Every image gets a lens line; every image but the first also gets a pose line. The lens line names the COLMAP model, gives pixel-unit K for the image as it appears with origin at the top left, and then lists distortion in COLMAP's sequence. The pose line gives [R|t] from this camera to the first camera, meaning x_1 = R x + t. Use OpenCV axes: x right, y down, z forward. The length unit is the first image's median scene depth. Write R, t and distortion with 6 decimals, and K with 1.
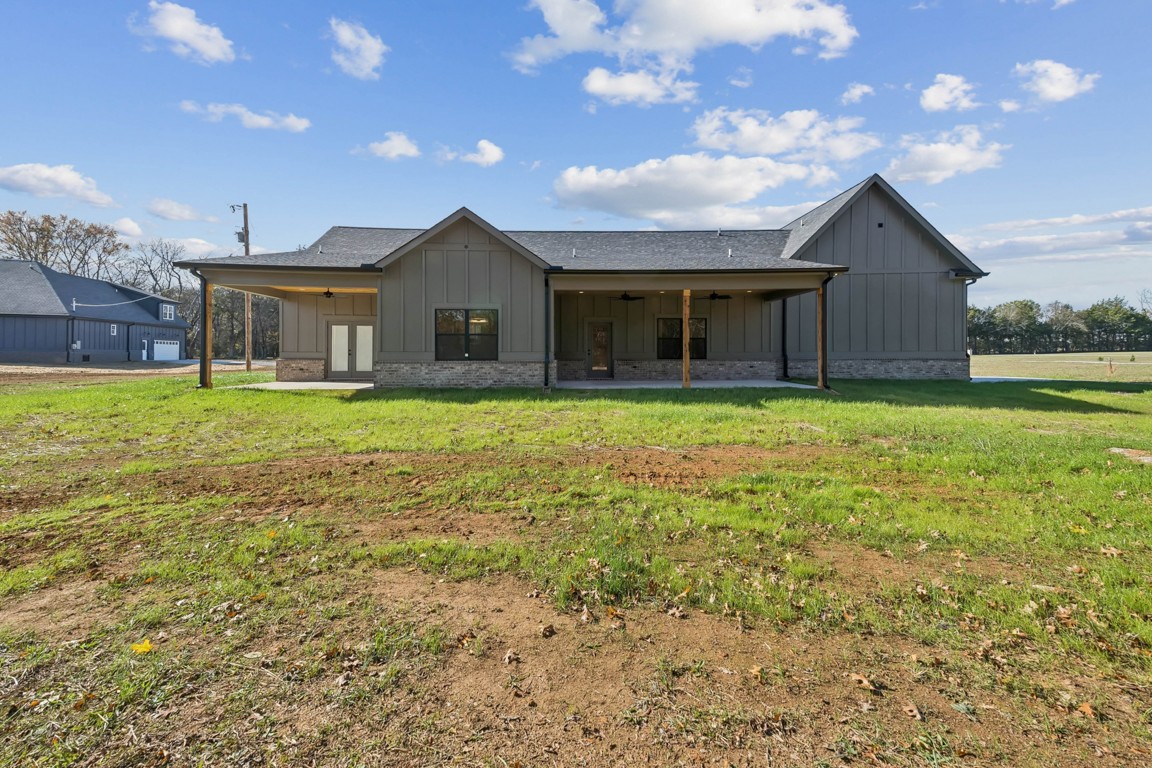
lens RADIAL K [[468.8, 0, 576.1], [0, 468.8, 345.8], [0, 0, 1]] dist [0.001587, 0.000133]
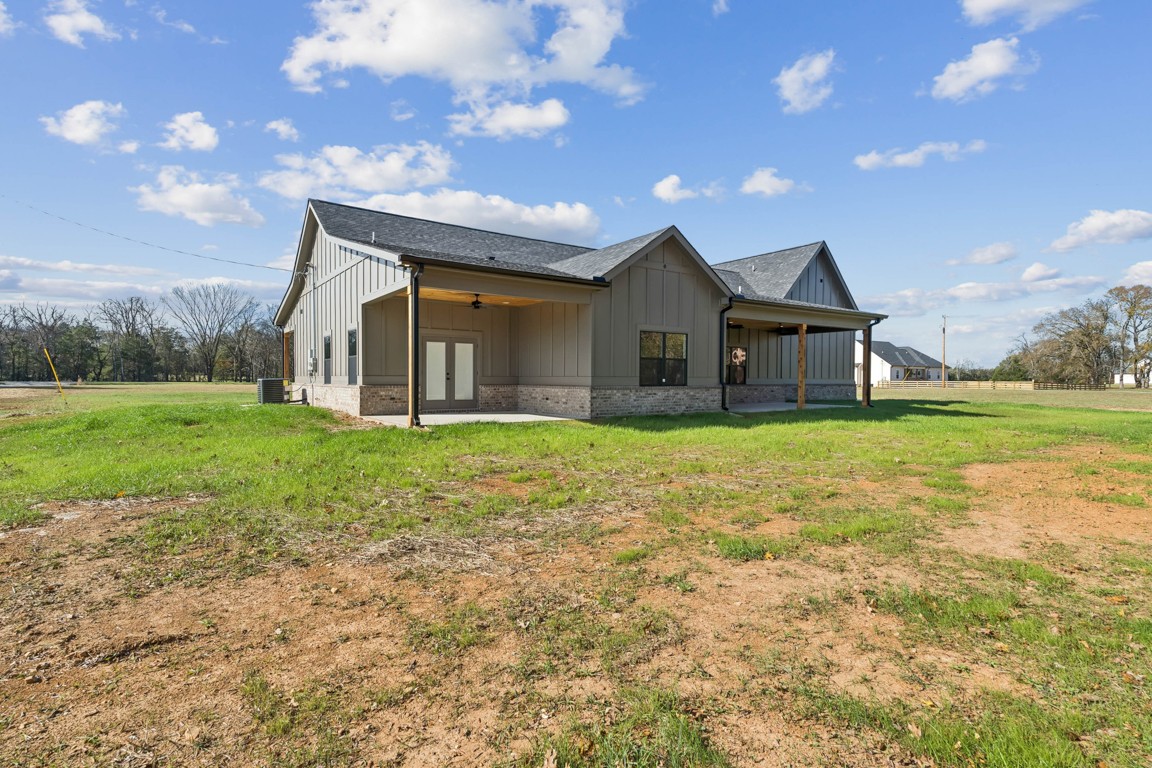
lens RADIAL K [[520.0, 0, 576.8], [0, 520.0, 379.2], [0, 0, 1]] dist [-0.010260, -0.000398]
pose [[0.878663, -0.000514, 0.477442, -0.893581], [-0.012076, 0.999656, 0.023301, -0.005542], [-0.477290, -0.026239, 0.878354, 0.151520]]
